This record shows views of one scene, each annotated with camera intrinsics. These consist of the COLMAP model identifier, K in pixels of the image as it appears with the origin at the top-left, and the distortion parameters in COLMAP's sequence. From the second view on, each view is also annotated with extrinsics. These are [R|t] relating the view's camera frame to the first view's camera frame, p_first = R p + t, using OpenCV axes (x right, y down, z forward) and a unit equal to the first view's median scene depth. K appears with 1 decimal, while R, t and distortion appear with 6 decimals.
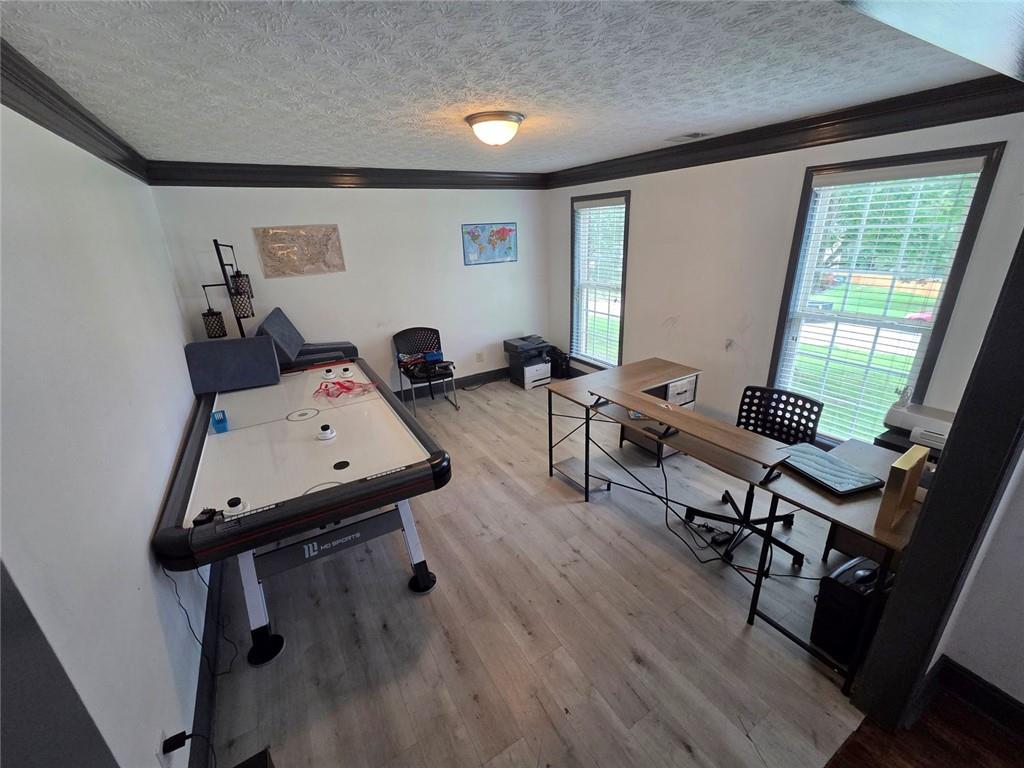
lens RADIAL K [[417.6, 0, 511.7], [0, 417.6, 382.1], [0, 0, 1]] dist [0.002459, 0.000504]
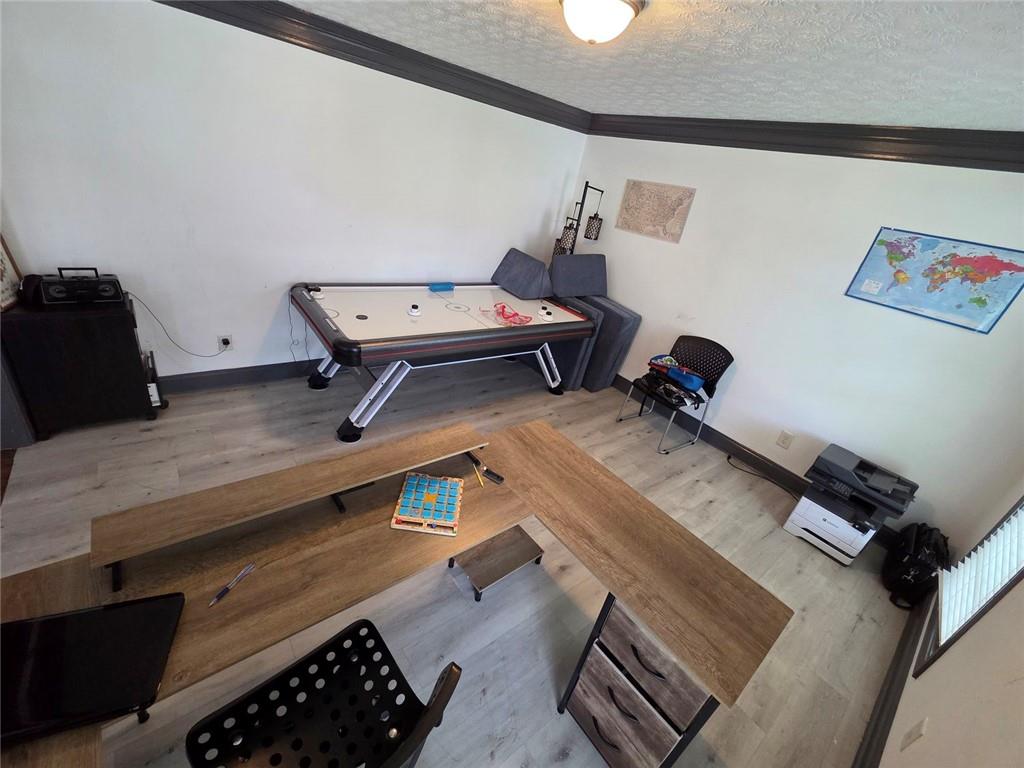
lens RADIAL K [[417.6, 0, 509.4], [0, 417.6, 384.5], [0, 0, 1]] dist [0.002459, 0.000504]
pose [[0.121139, 0.504755, -0.854721, 0.475234], [-0.504827, 0.772719, 0.384780, -0.204140], [0.854679, 0.384874, 0.348420, 0.528250]]
